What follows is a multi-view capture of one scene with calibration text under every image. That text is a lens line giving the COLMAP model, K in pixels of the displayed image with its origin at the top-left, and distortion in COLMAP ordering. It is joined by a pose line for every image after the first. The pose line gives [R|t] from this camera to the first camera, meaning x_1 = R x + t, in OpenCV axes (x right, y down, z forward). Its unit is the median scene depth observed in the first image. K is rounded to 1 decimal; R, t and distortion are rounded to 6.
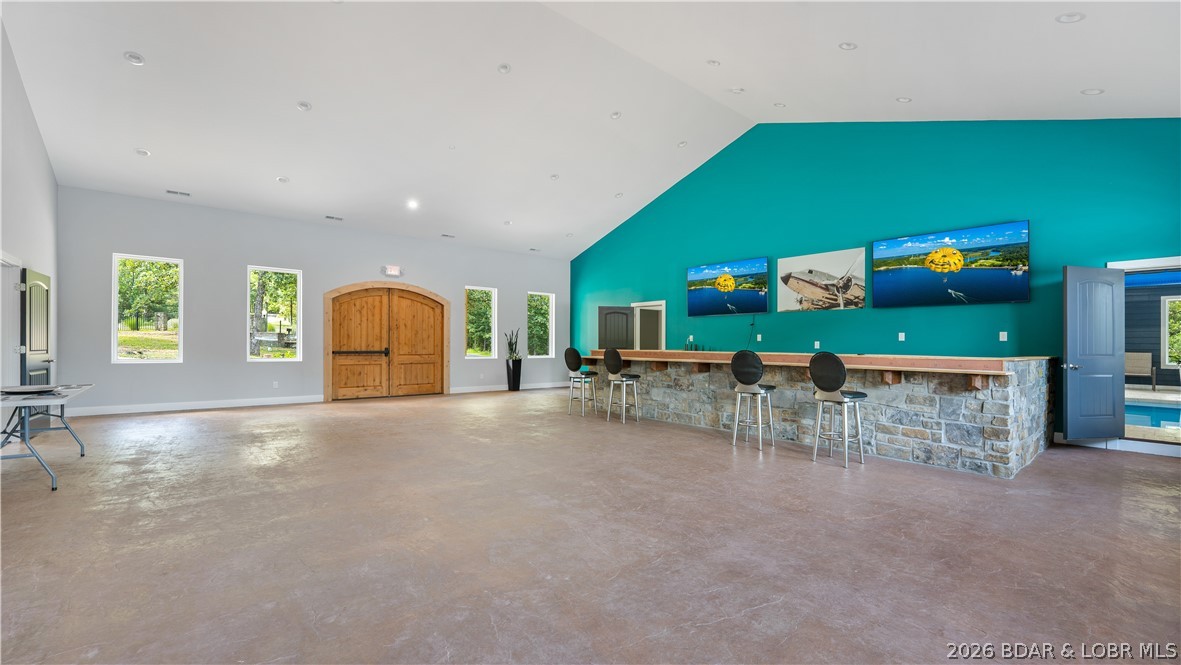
lens RADIAL K [[481.1, 0, 585.6], [0, 481.1, 338.8], [0, 0, 1]] dist [-0.001555, 0.000048]
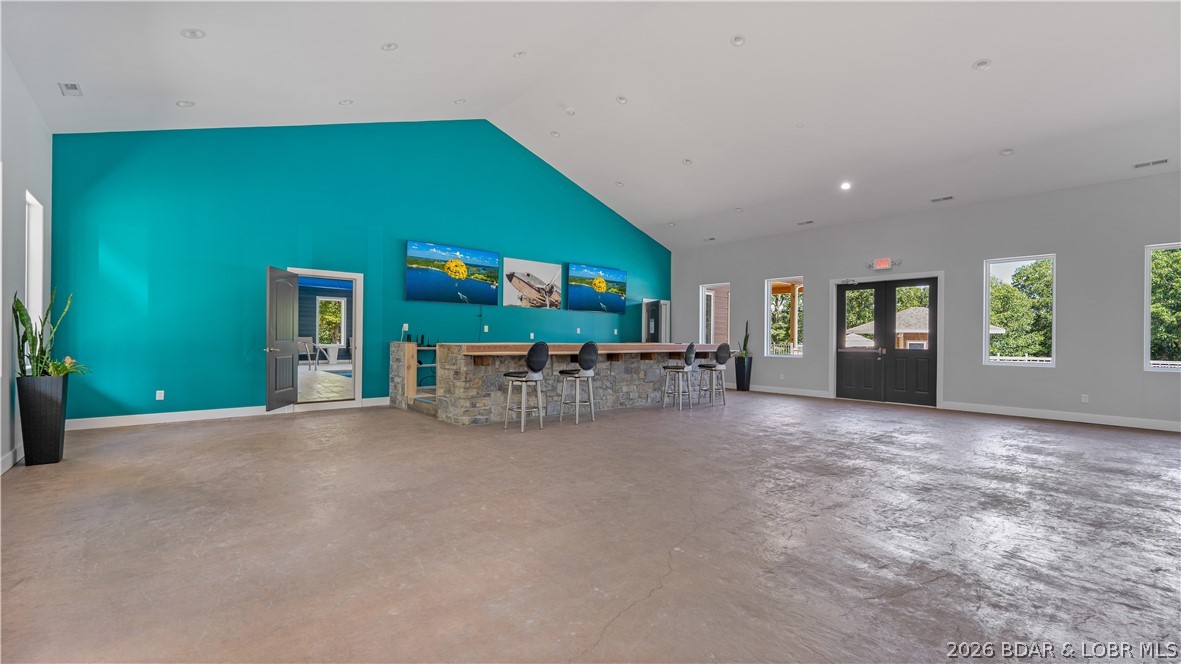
lens RADIAL K [[477.3, 0, 590.5], [0, 477.3, 332.0], [0, 0, 1]] dist [0.000786, -0.000021]
pose [[-0.004965, 0.003208, 0.999983, -0.729778], [-0.022938, 0.999731, -0.003321, 0.003068], [-0.999725, -0.022954, -0.004890, 0.858346]]
